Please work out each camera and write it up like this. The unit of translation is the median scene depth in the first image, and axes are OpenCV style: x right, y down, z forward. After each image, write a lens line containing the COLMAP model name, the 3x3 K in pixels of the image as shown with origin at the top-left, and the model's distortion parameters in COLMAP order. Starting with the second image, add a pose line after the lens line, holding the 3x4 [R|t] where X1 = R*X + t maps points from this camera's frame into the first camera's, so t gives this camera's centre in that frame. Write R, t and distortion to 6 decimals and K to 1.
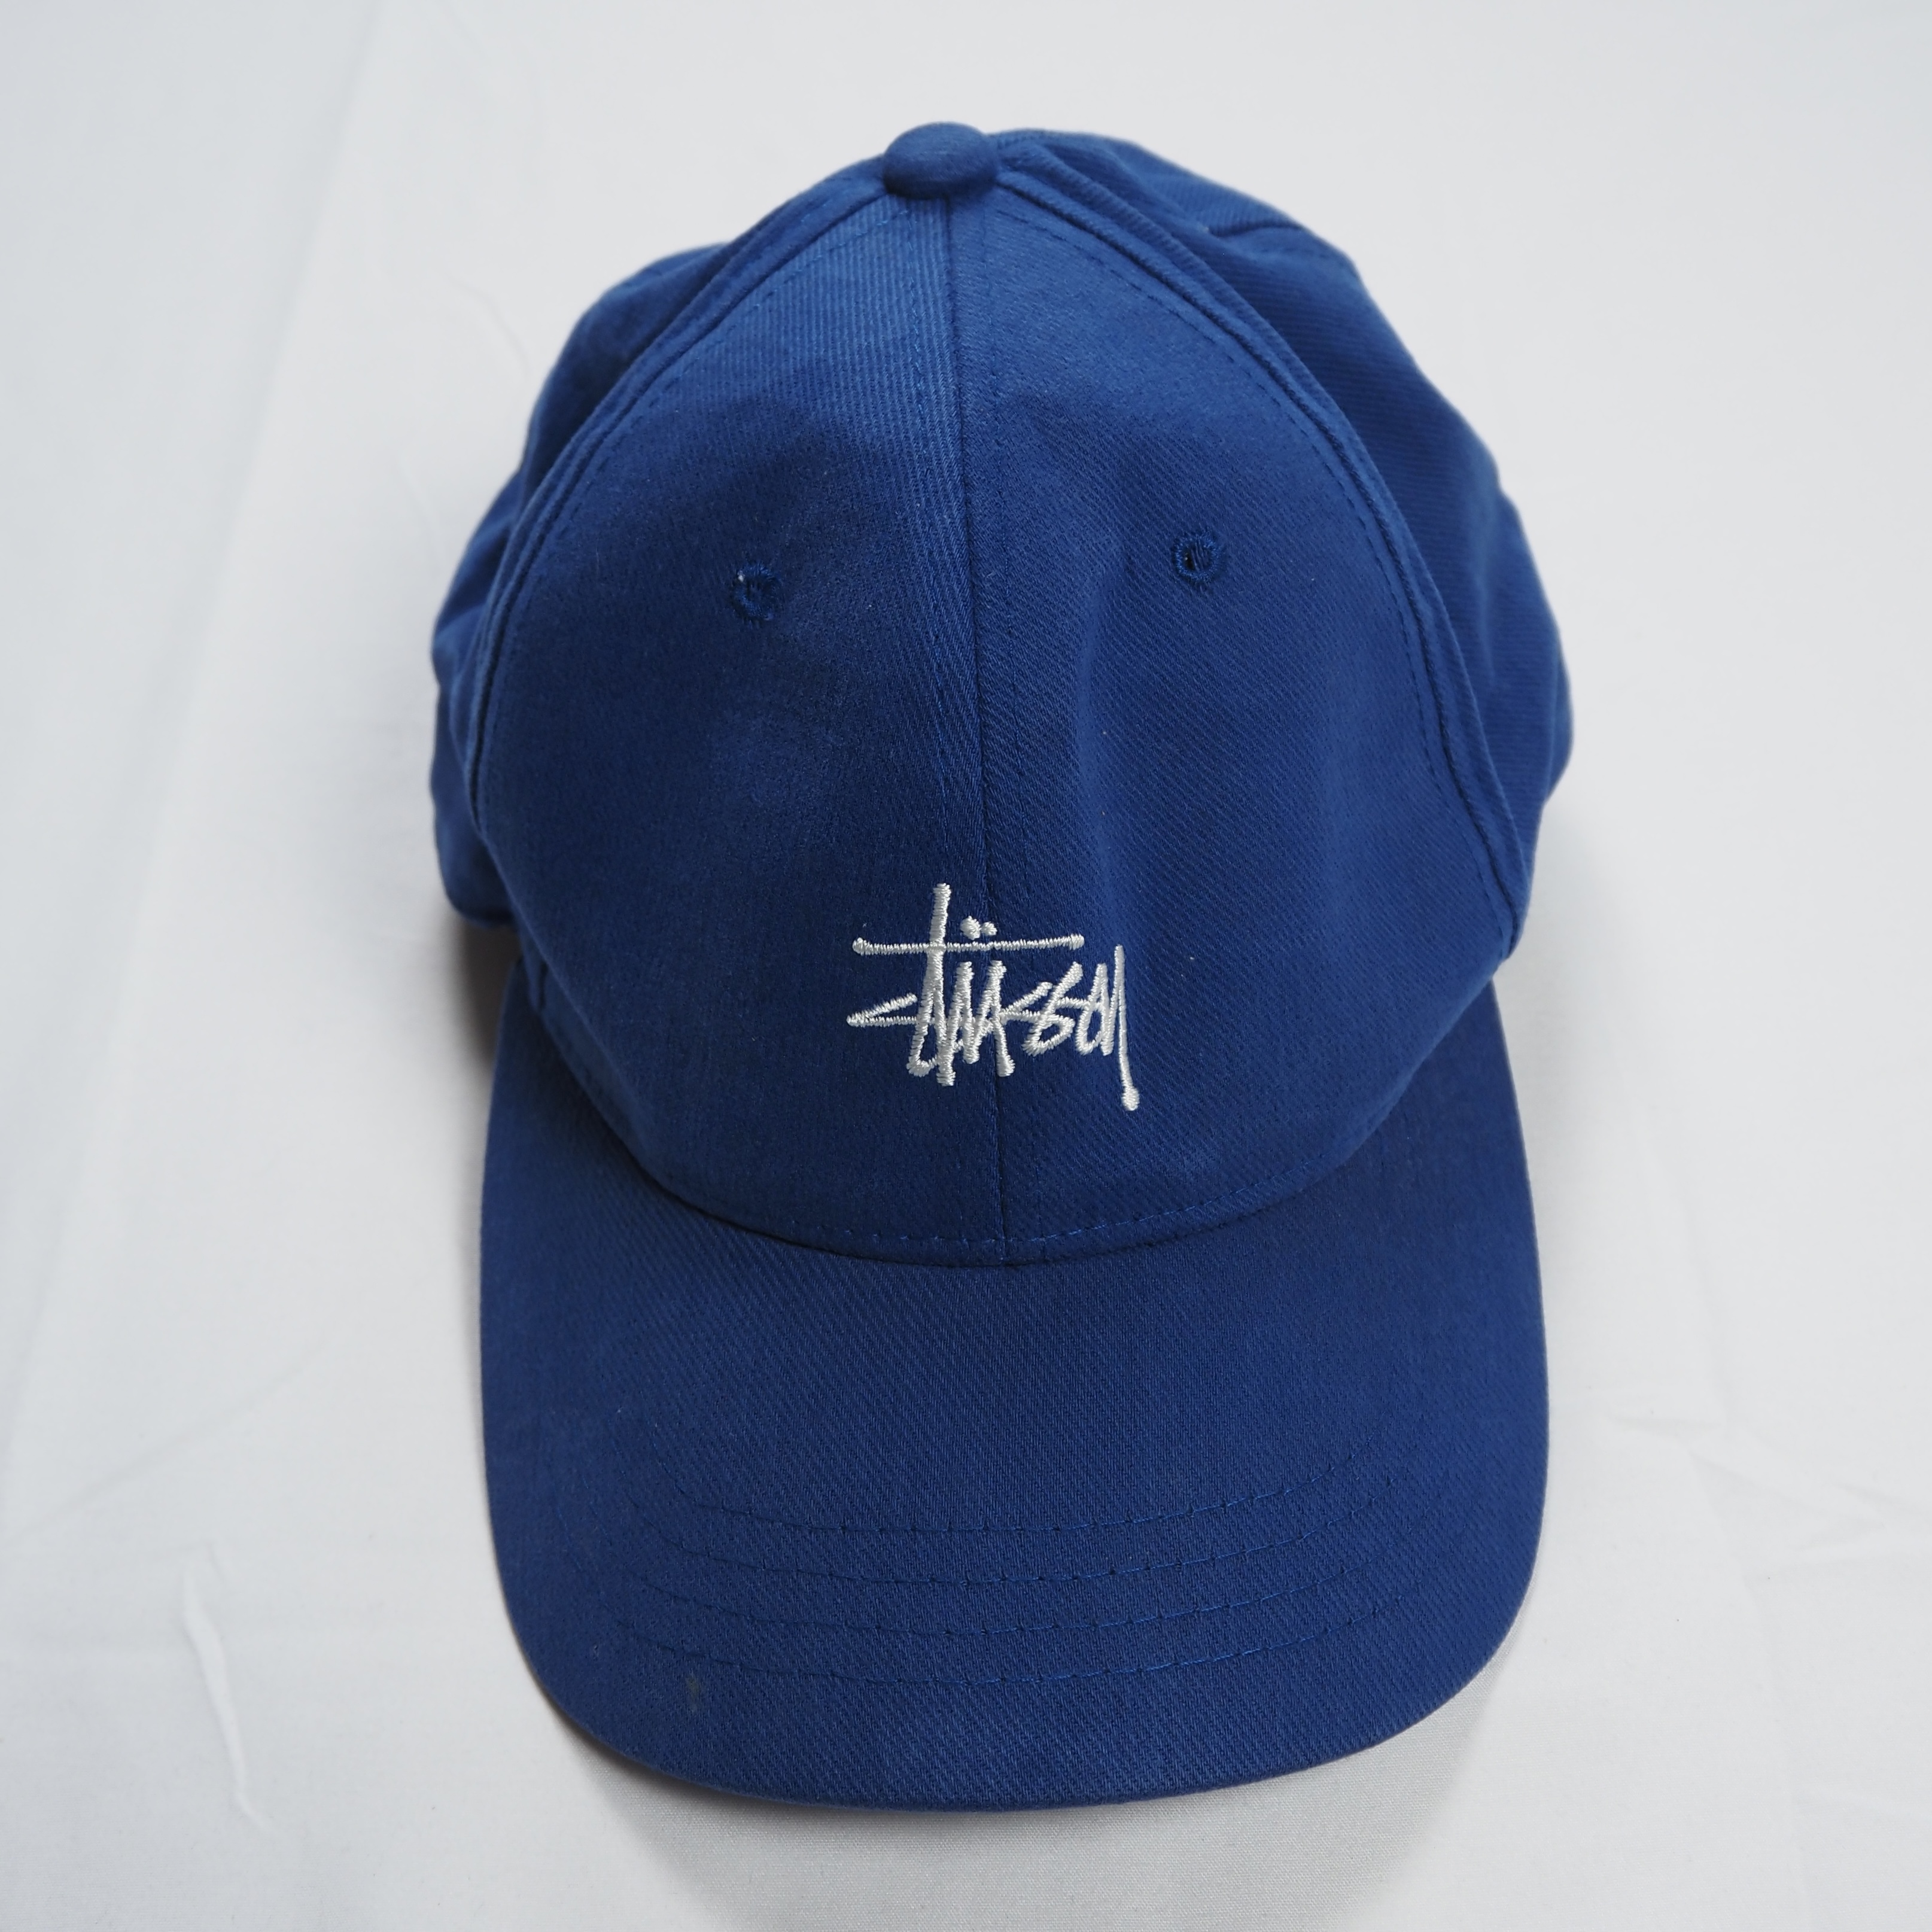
lens RADIAL K [[860.4, 0, 976.9], [0, 860.4, 973.8], [0, 0, 1]] dist [-0.000332, -0.000077]
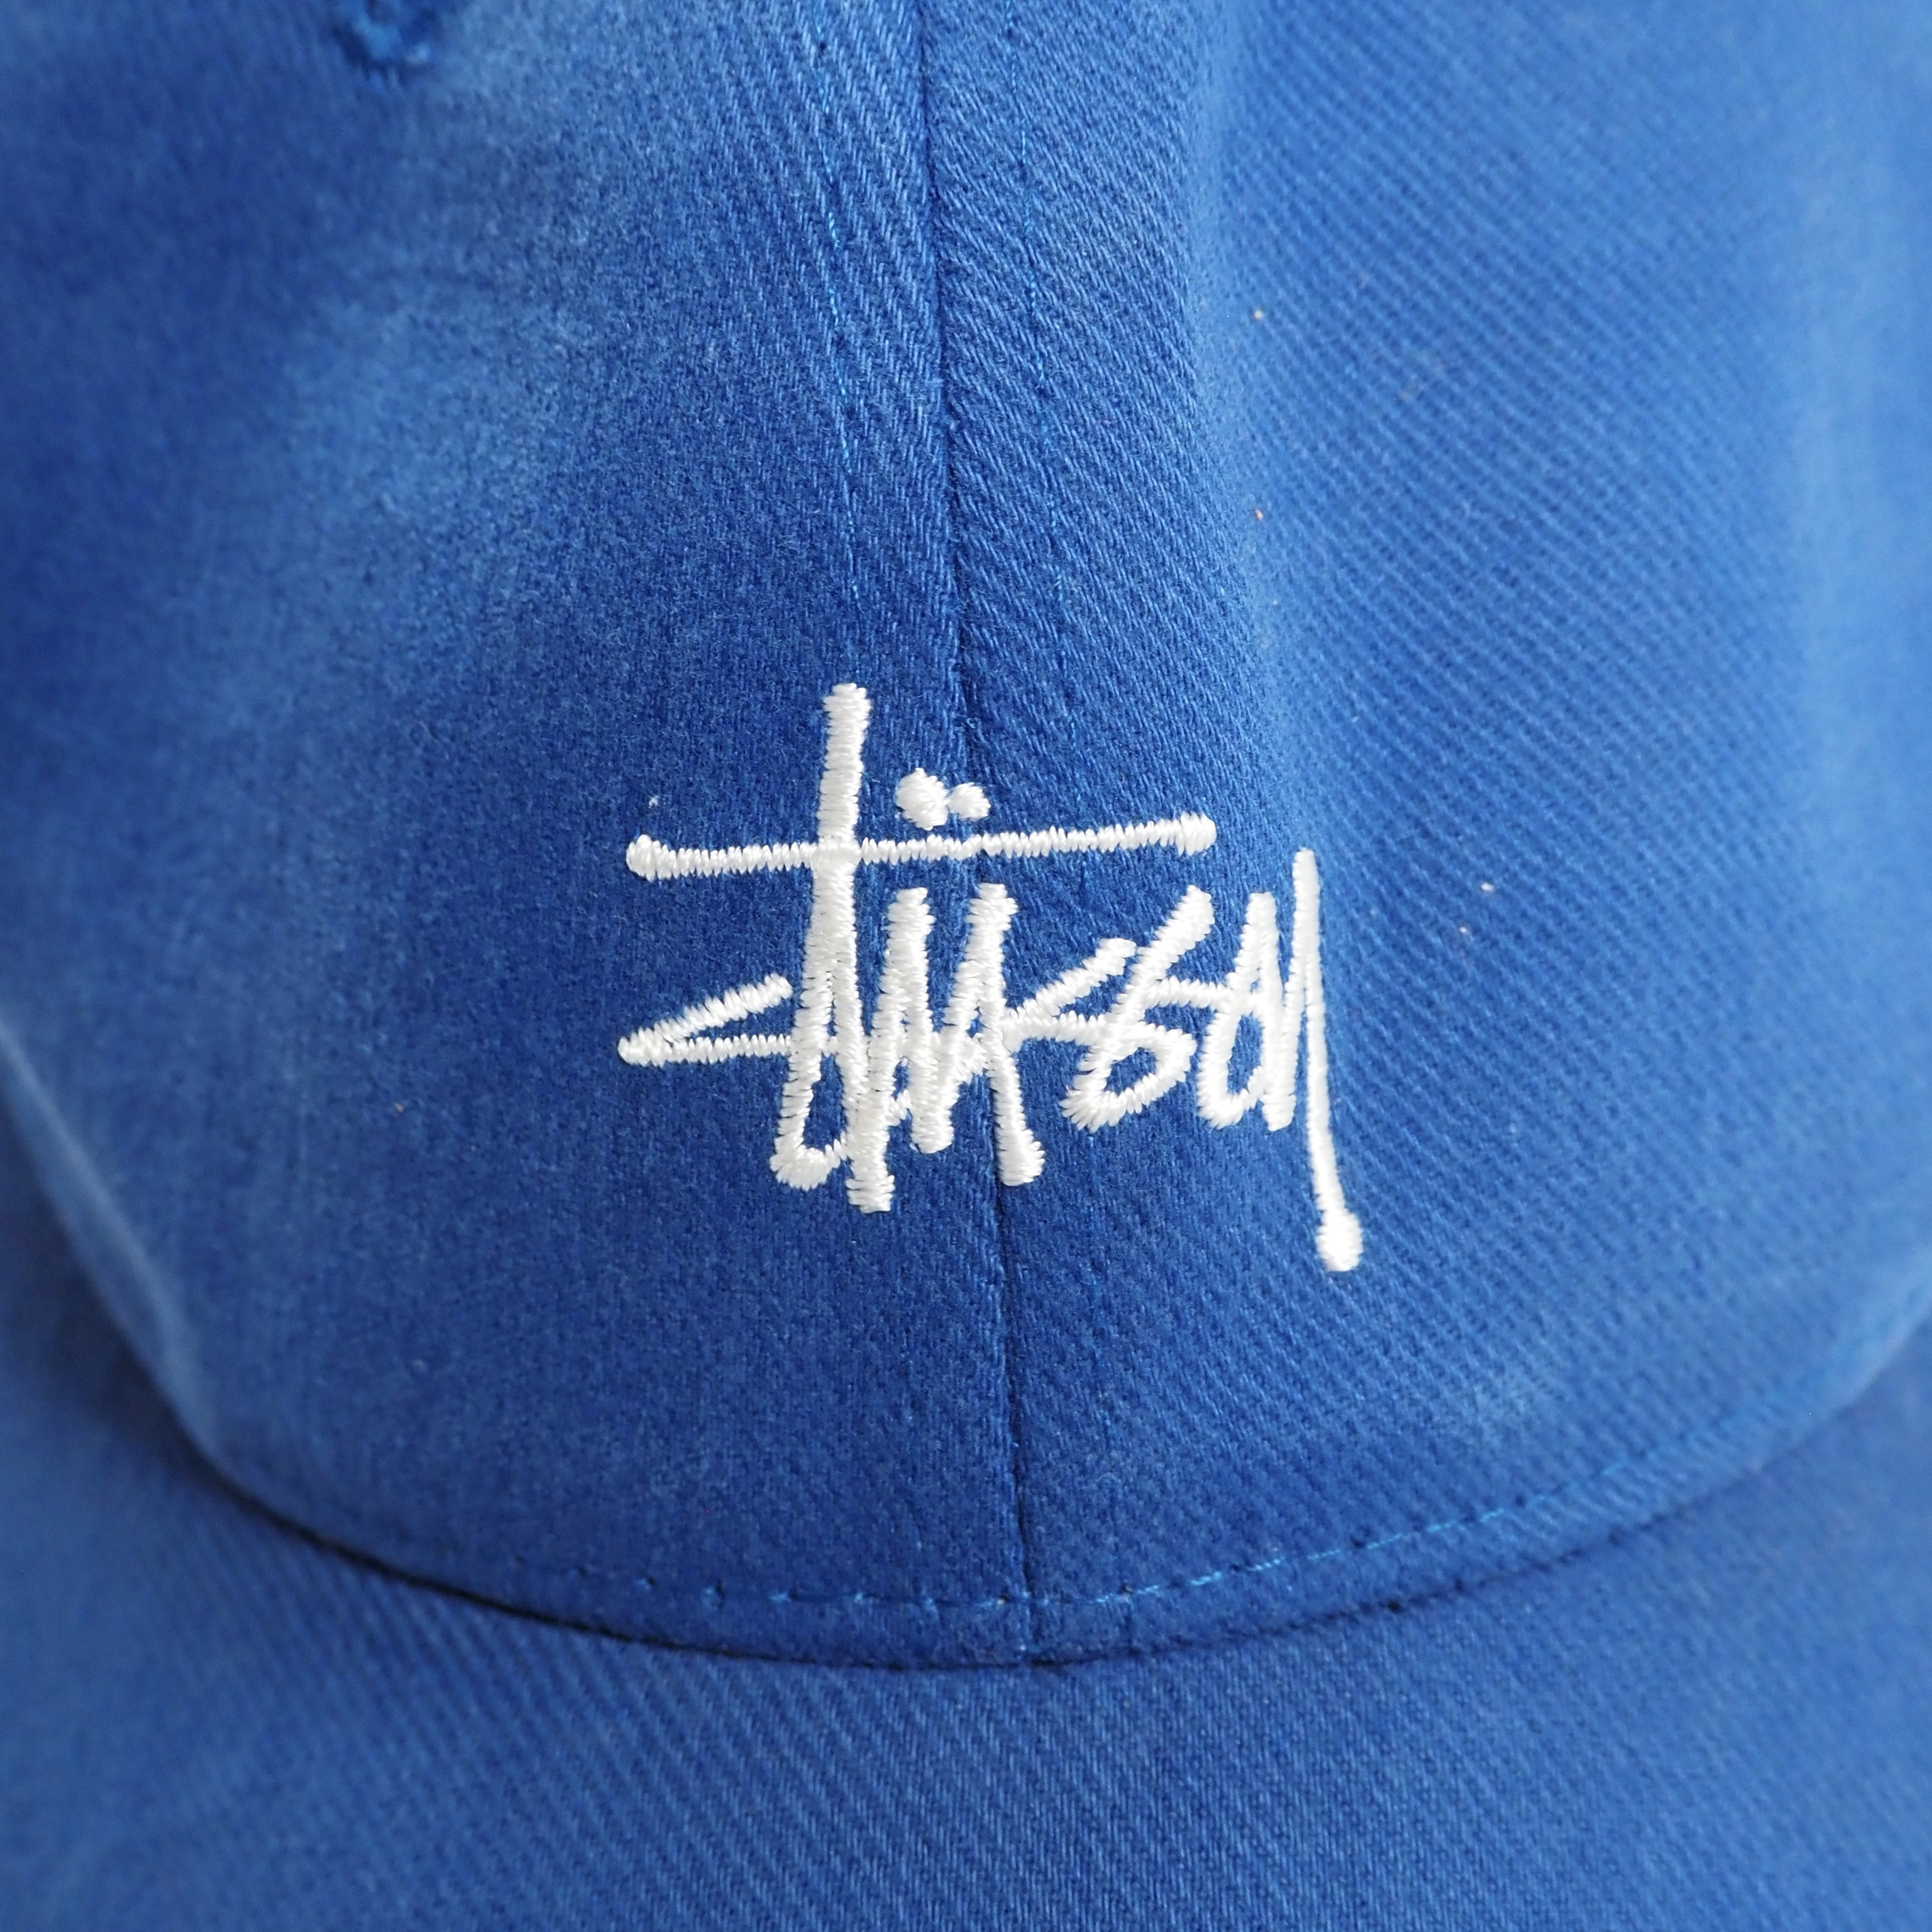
lens RADIAL K [[1927.3, 0, 961.0], [0, 1927.3, 962.3], [0, 0, 1]] dist [0.006652, 0.000000]
pose [[0.999831, -0.014949, -0.010686, 0.014684], [0.014815, 0.999811, -0.012560, 0.024631], [0.010872, 0.012399, 0.999864, 0.103124]]
